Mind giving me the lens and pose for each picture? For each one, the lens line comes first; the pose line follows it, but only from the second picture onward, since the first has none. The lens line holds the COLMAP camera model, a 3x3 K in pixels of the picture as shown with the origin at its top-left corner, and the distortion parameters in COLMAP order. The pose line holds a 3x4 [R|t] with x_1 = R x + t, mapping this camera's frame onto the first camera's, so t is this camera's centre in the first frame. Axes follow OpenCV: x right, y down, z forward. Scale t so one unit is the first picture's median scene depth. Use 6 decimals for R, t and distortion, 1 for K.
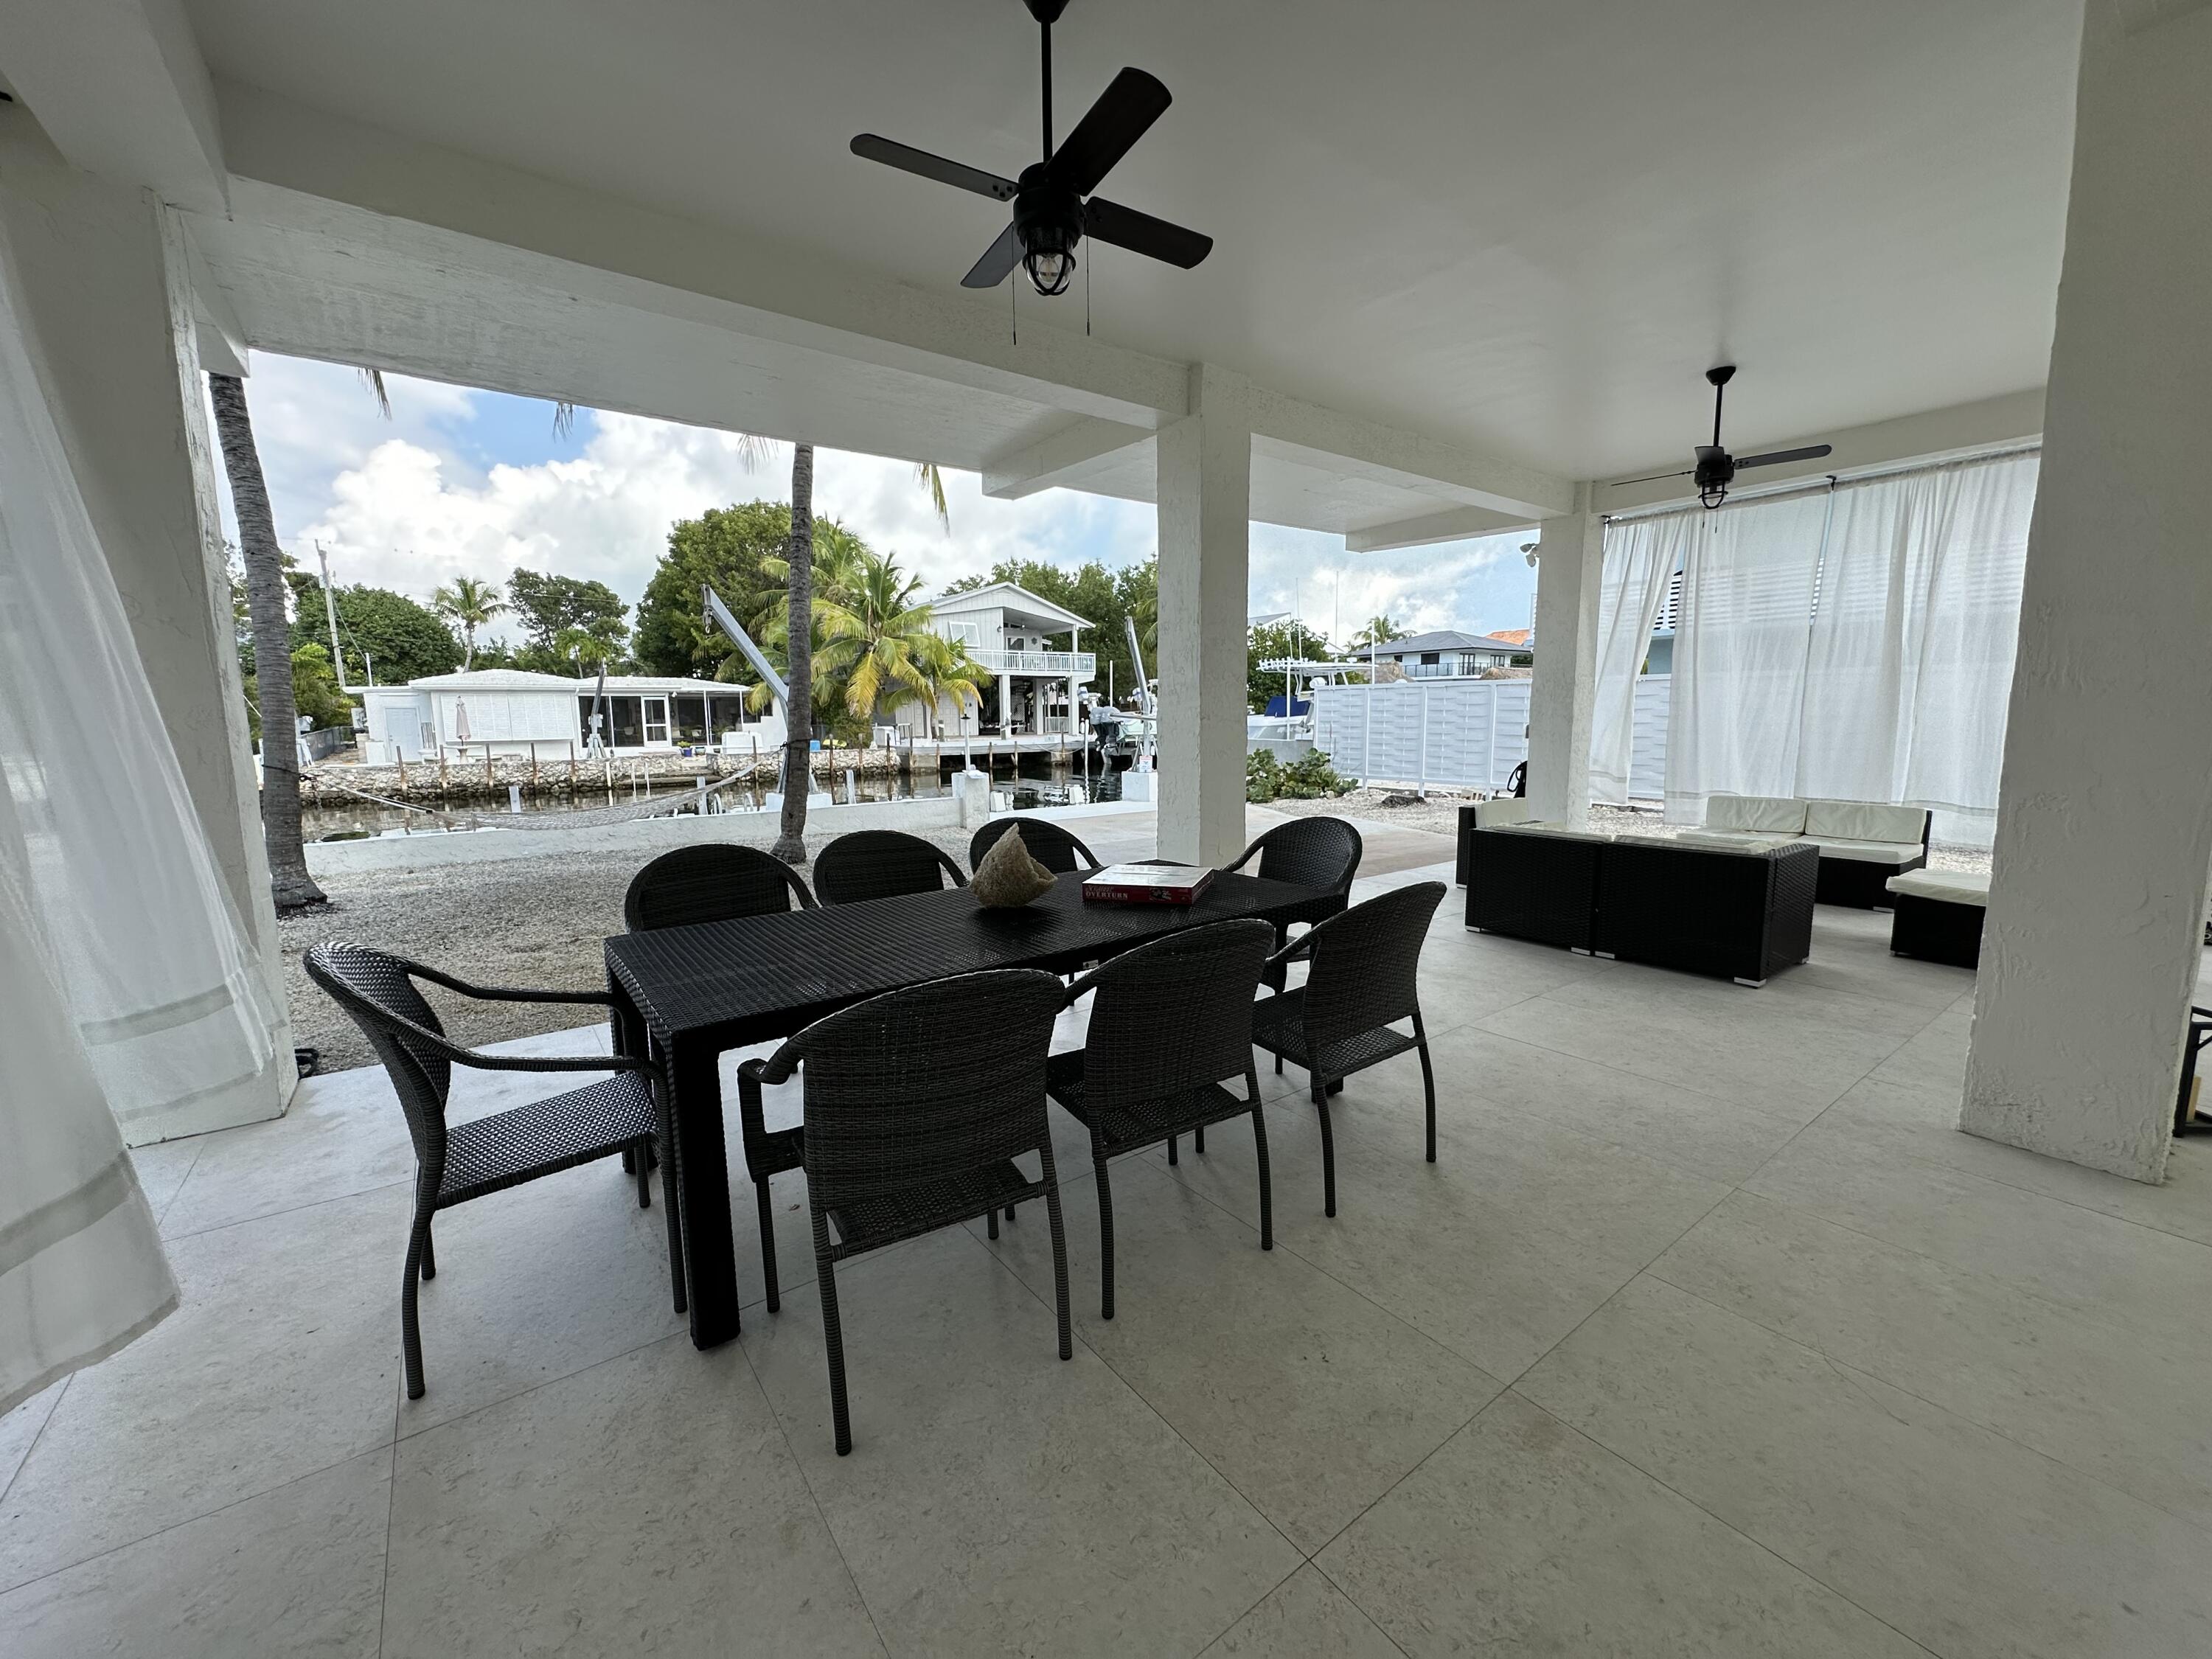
lens RADIAL K [[886.0, 0, 1108.1], [0, 886.0, 832.1], [0, 0, 1]] dist [0.001351, -0.001178]
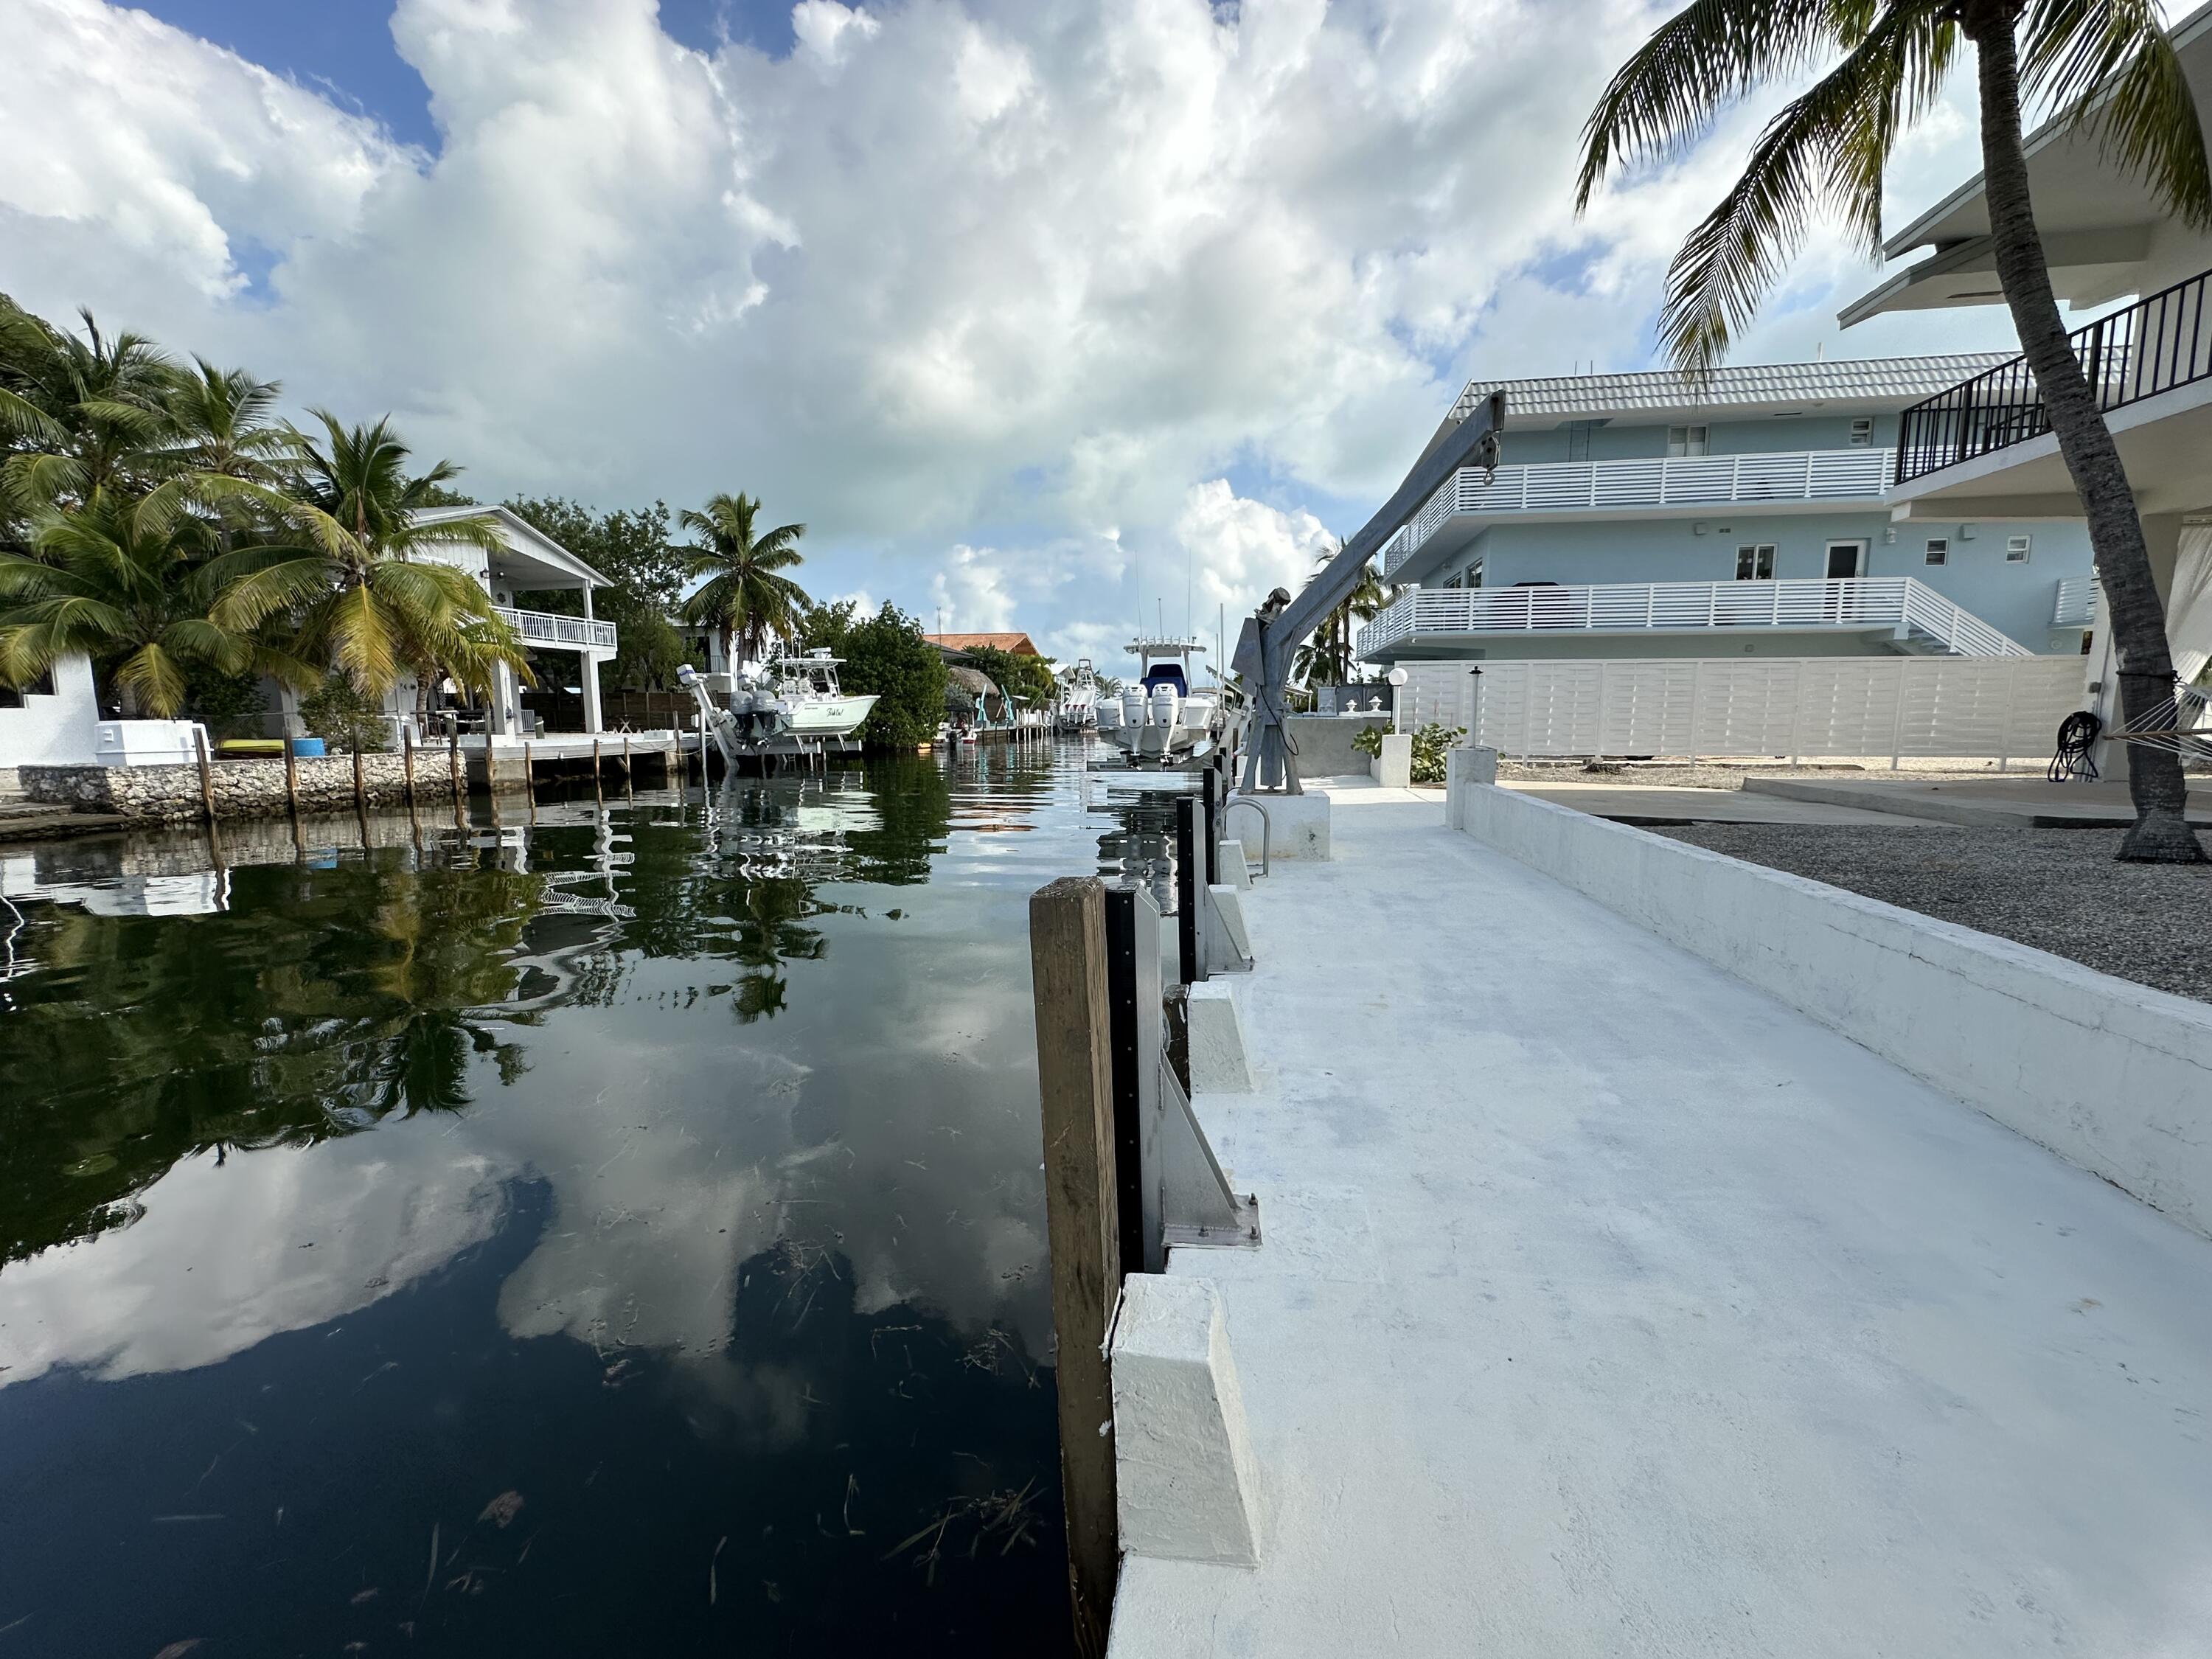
lens RADIAL K [[886.0, 0, 1103.6], [0, 886.0, 831.8], [0, 0, 1]] dist [0.001351, -0.001178]
pose [[0.719359, -0.086054, 0.689288, -0.305337], [0.089789, 0.995491, 0.030576, -0.016672], [-0.688811, 0.039895, 0.723842, 0.236481]]
